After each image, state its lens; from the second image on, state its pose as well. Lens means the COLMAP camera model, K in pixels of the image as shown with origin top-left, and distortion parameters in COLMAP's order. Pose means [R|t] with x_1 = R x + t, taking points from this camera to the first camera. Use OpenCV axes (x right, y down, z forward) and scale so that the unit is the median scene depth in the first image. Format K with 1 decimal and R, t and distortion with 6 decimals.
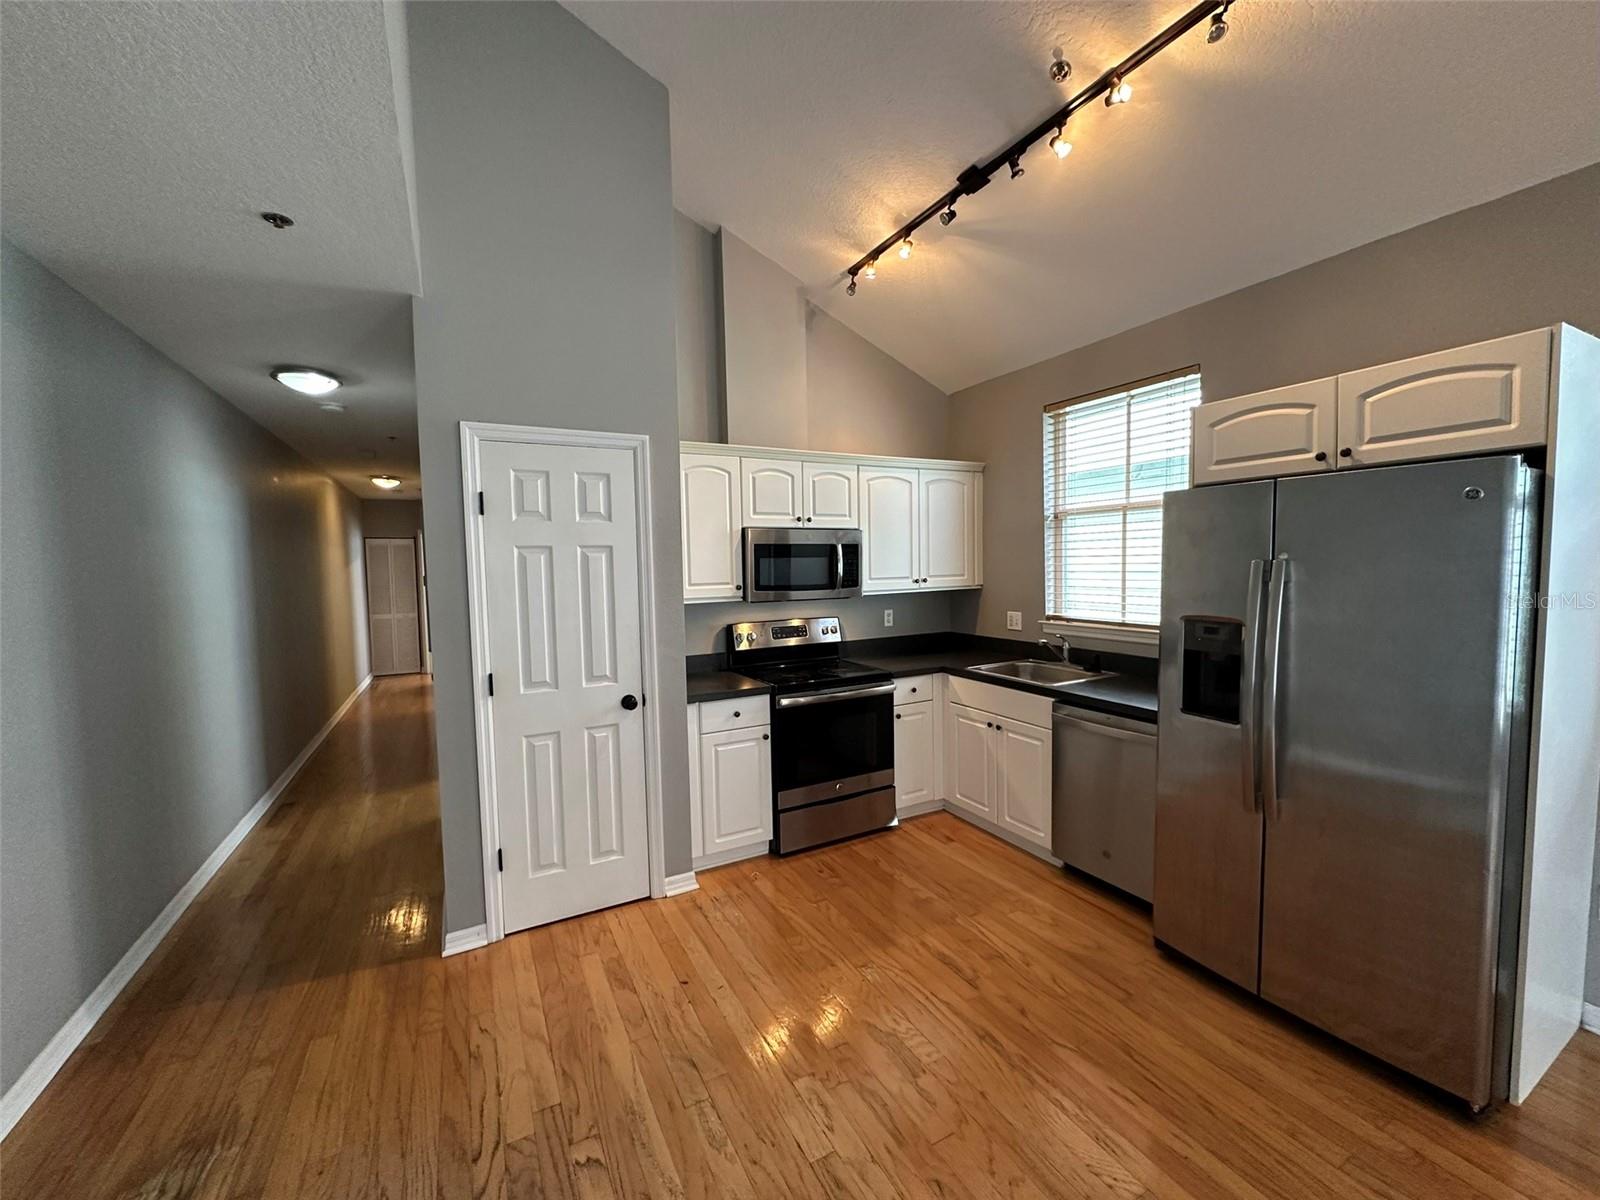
lens RADIAL K [[637.8, 0, 799.2], [0, 637.8, 600.4], [0, 0, 1]] dist [-0.002414, -0.000205]
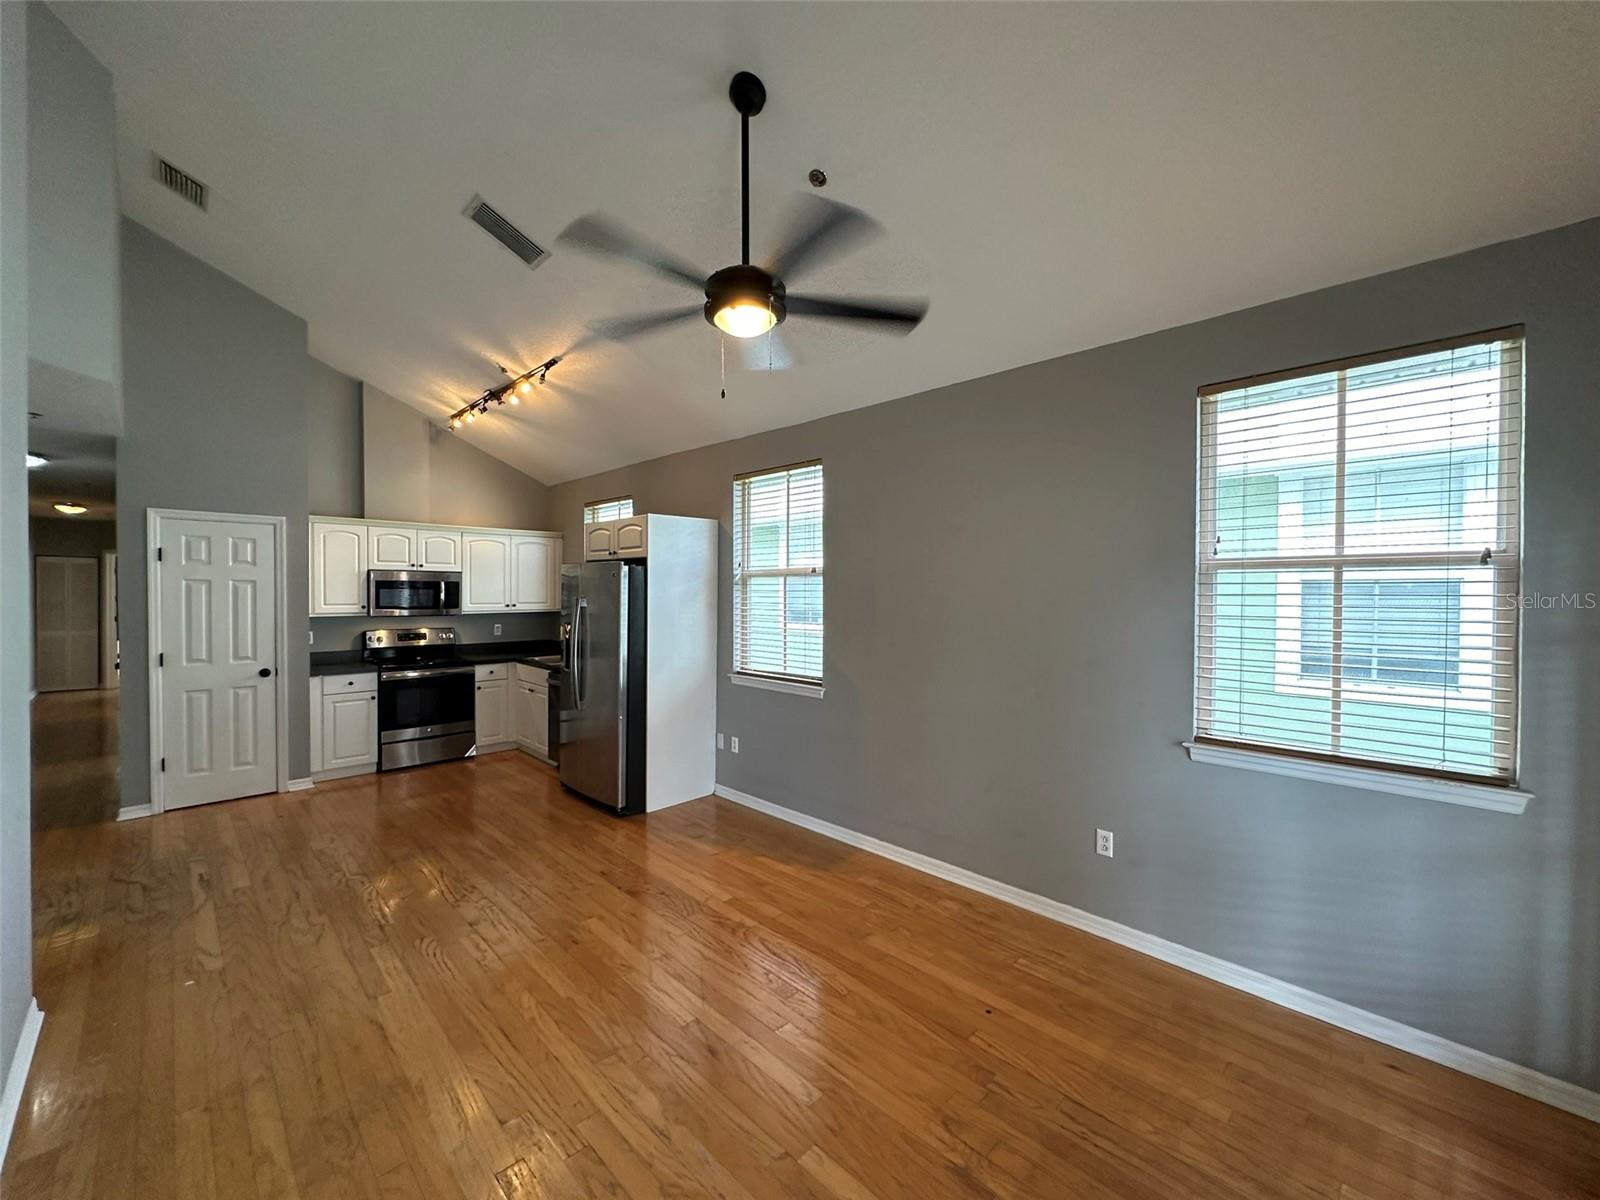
lens RADIAL K [[634.1, 0, 804.6], [0, 634.1, 600.0], [0, 0, 1]] dist [-0.006644, 0.000023]
pose [[0.952540, 0.021476, 0.303656, 0.485370], [-0.007260, 0.998827, -0.047870, 0.030560], [-0.304328, 0.043393, 0.951578, -0.859249]]
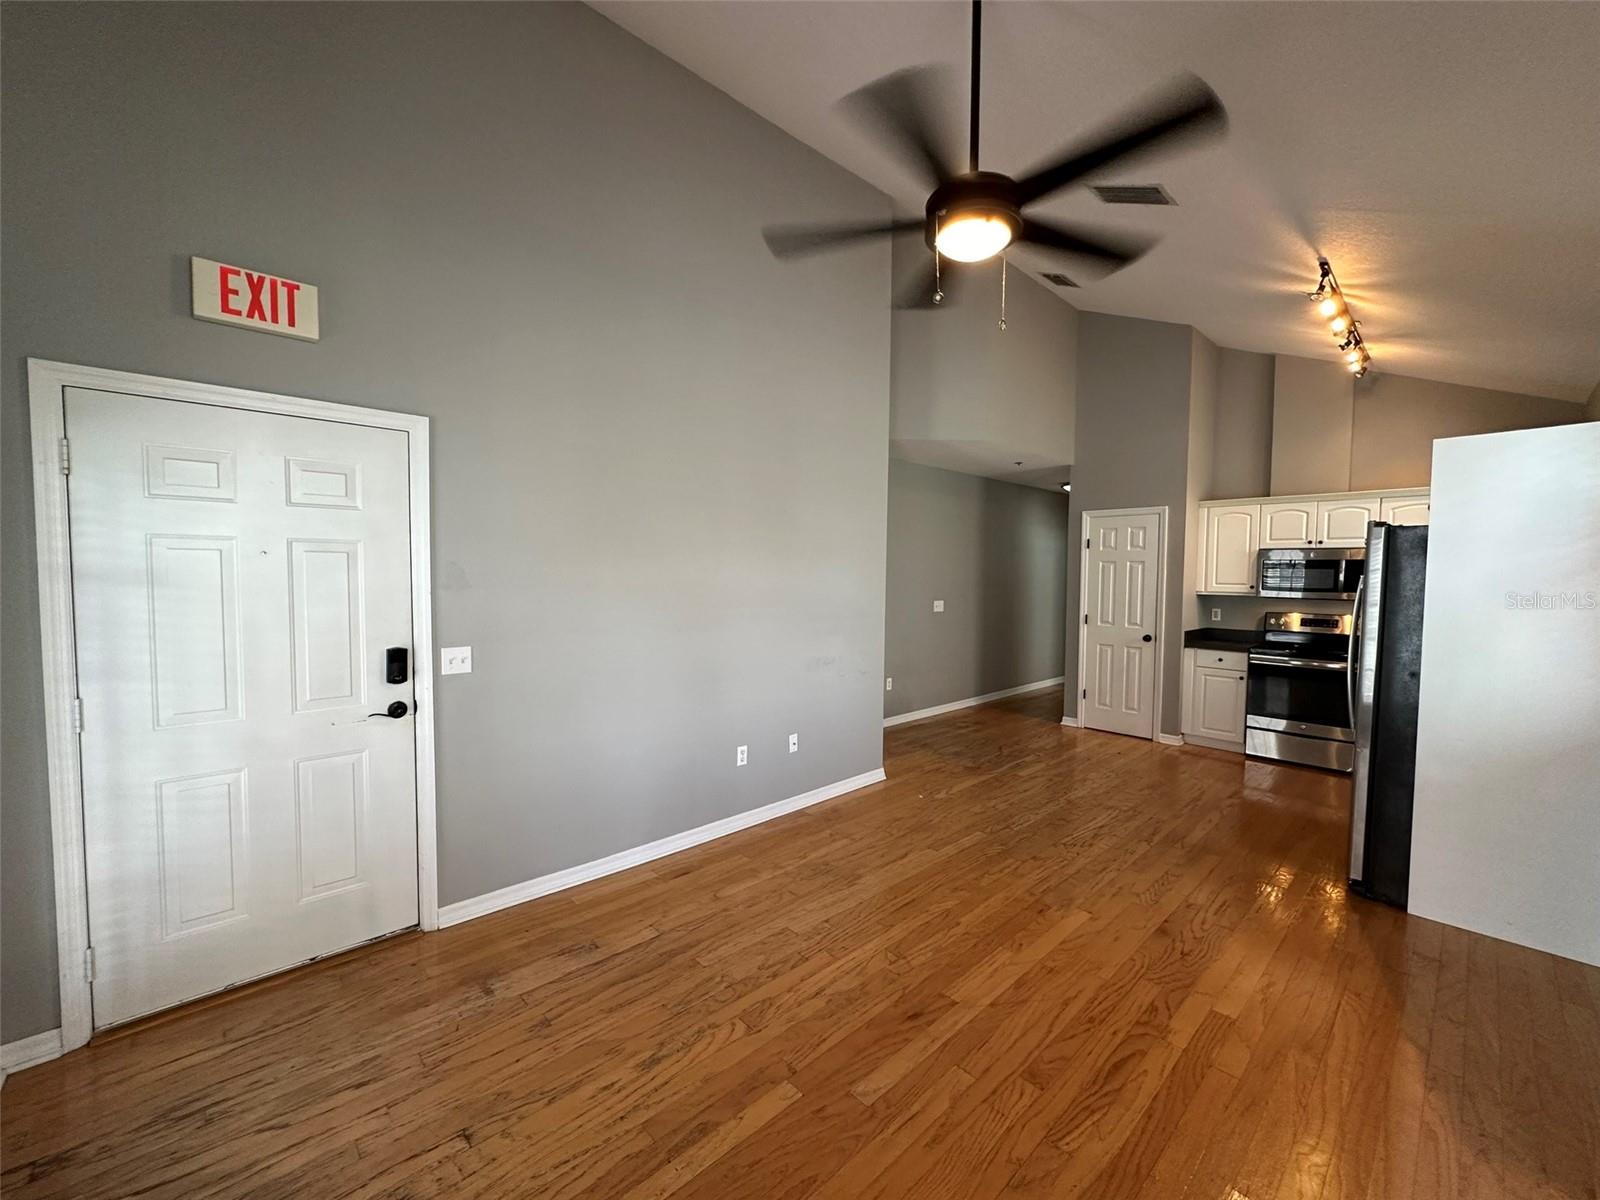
lens RADIAL K [[637.7, 0, 802.0], [0, 637.7, 602.3], [0, 0, 1]] dist [0.001403, 0.000089]
pose [[0.261873, 0.069977, -0.962562, 1.162526], [-0.071279, 0.996046, 0.053020, 0.013535], [0.962467, 0.054726, 0.265826, -0.505647]]
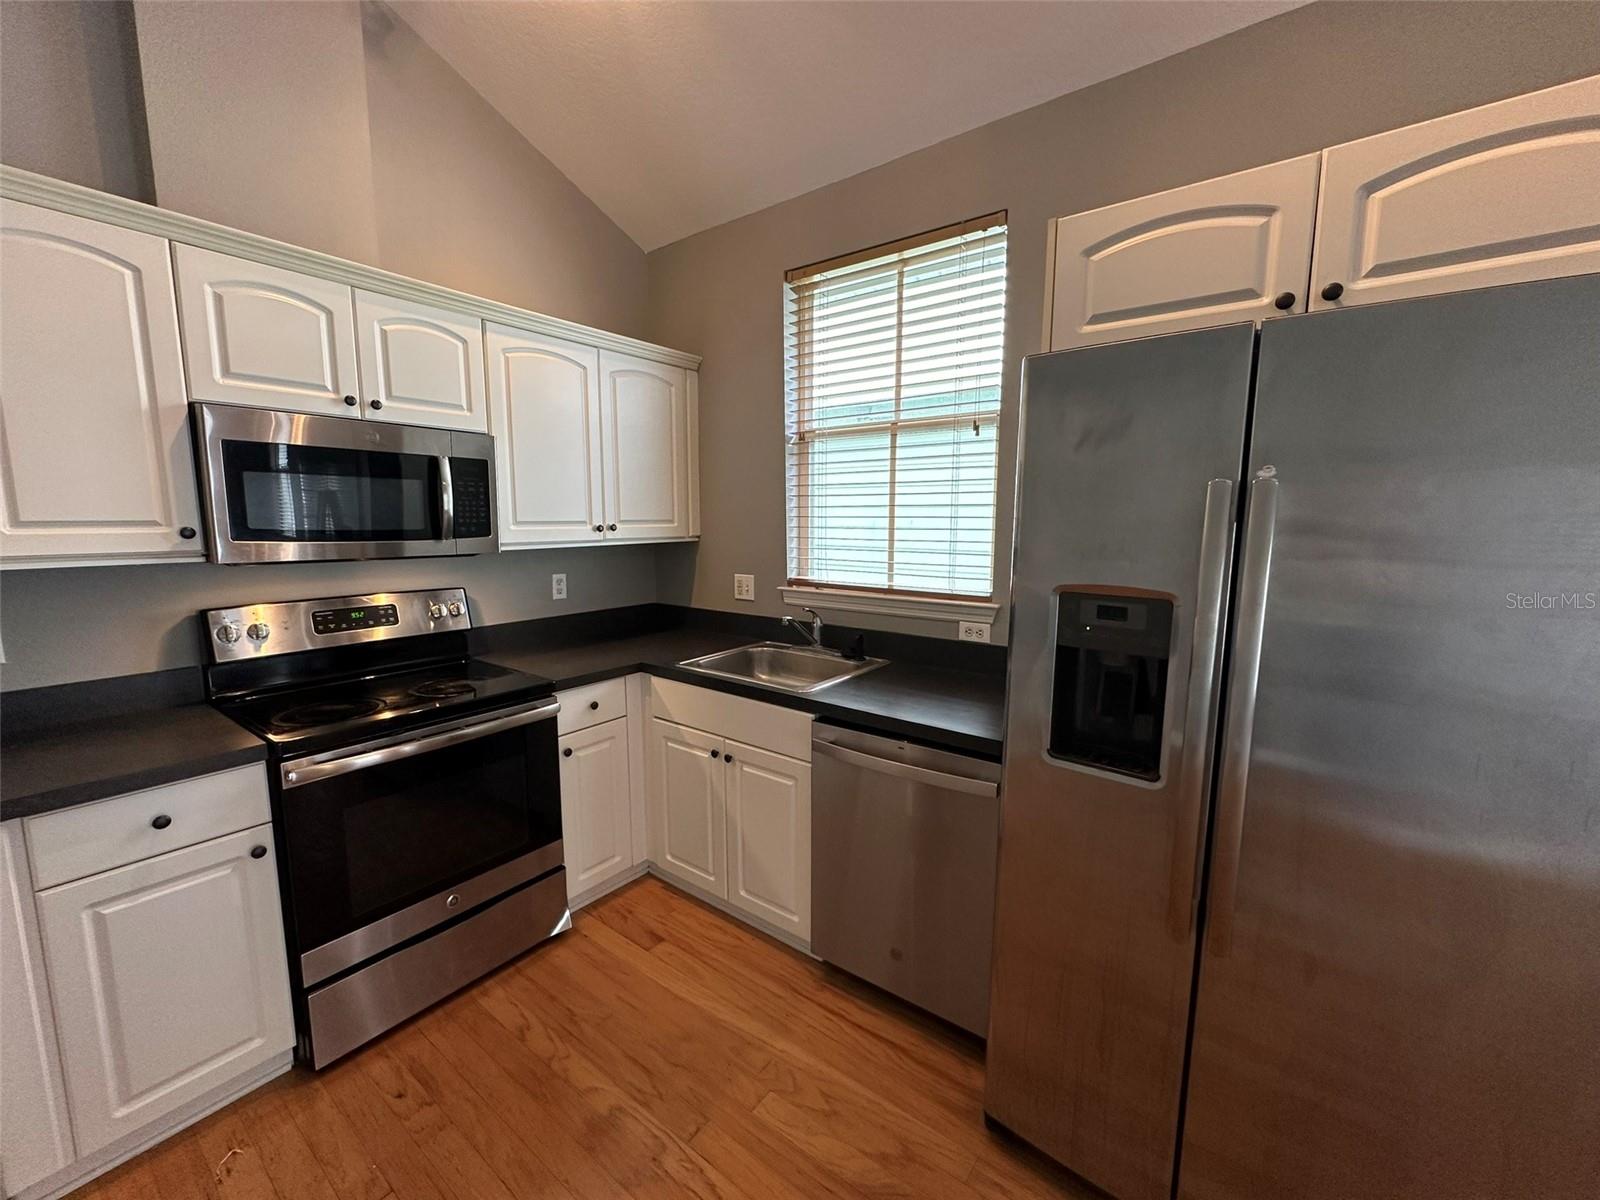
lens RADIAL K [[637.8, 0, 799.2], [0, 637.8, 600.4], [0, 0, 1]] dist [-0.002414, -0.000205]
pose [[0.905740, -0.032244, 0.422605, 0.111818], [0.004015, 0.997710, 0.067518, -0.000853], [-0.423814, -0.059457, 0.903795, 0.400997]]
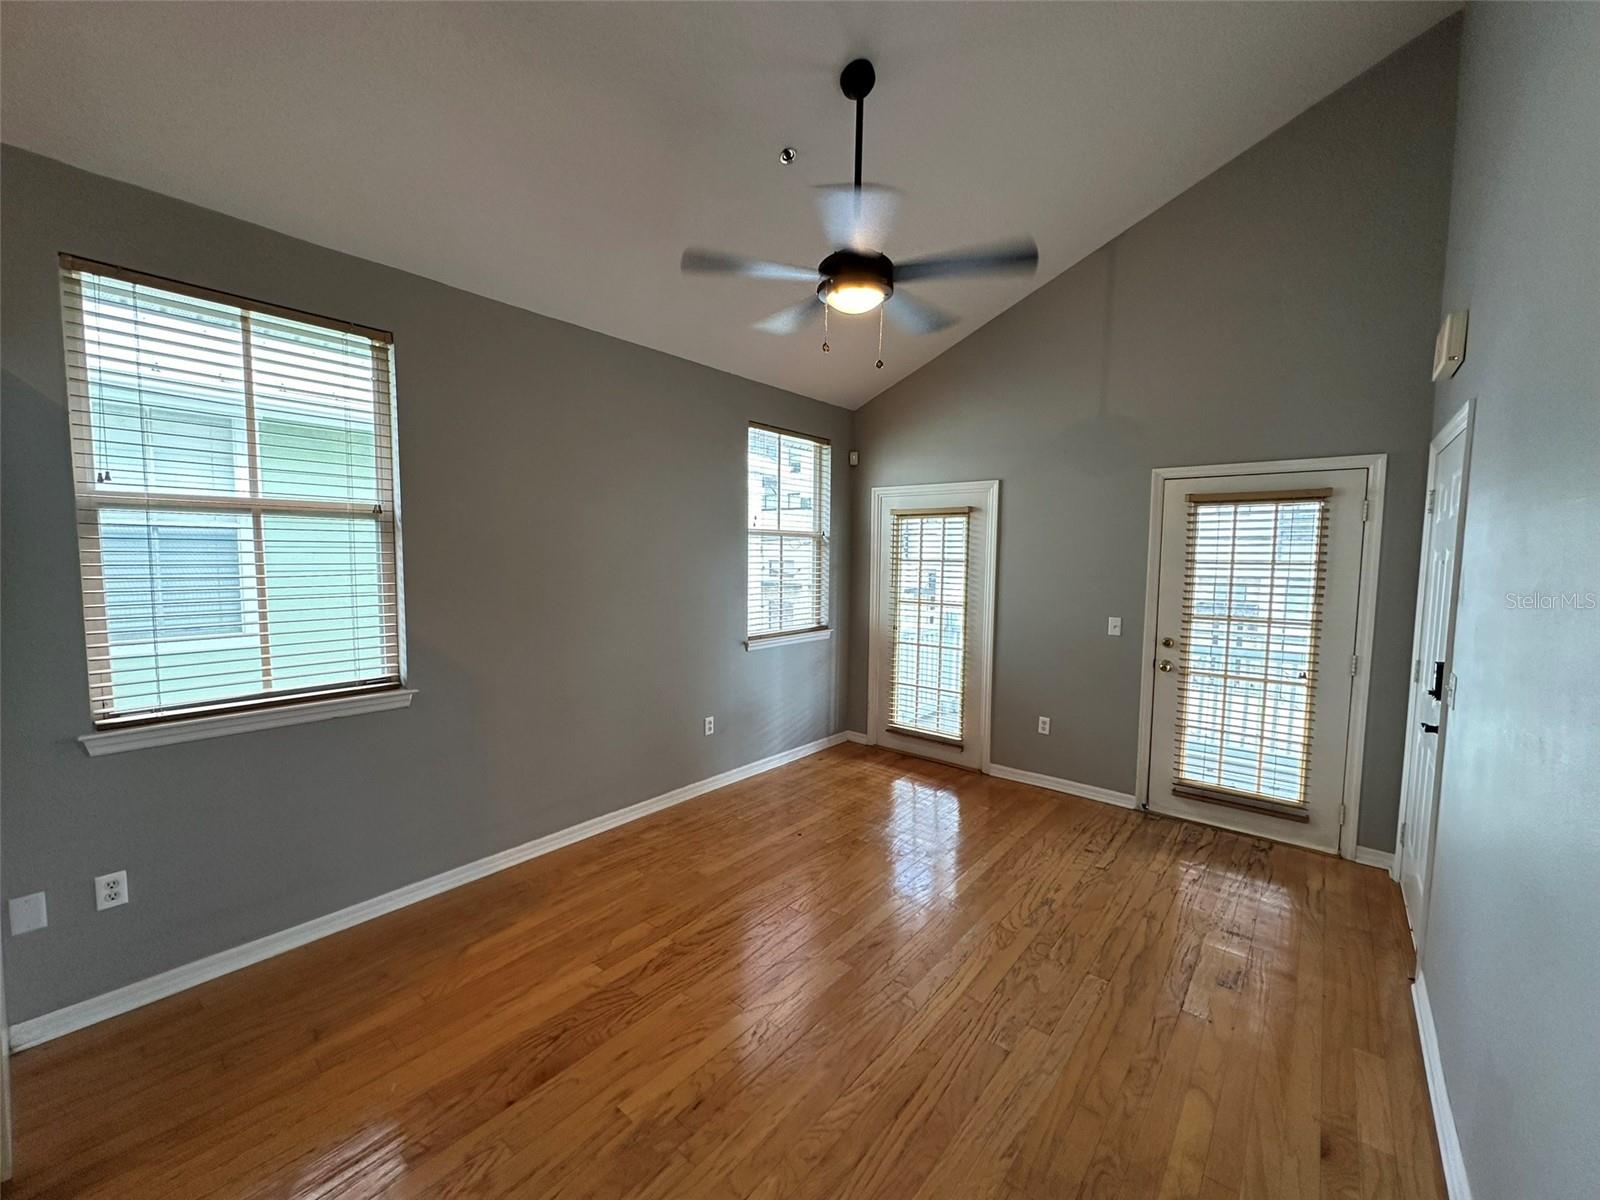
lens RADIAL K [[637.8, 0, 799.2], [0, 637.8, 600.4], [0, 0, 1]] dist [-0.002414, -0.000205]
pose [[-0.383080, -0.059743, 0.921781, -0.037230], [0.045637, 0.995463, 0.083485, -0.016297], [-0.922587, 0.074049, -0.378615, 0.136939]]
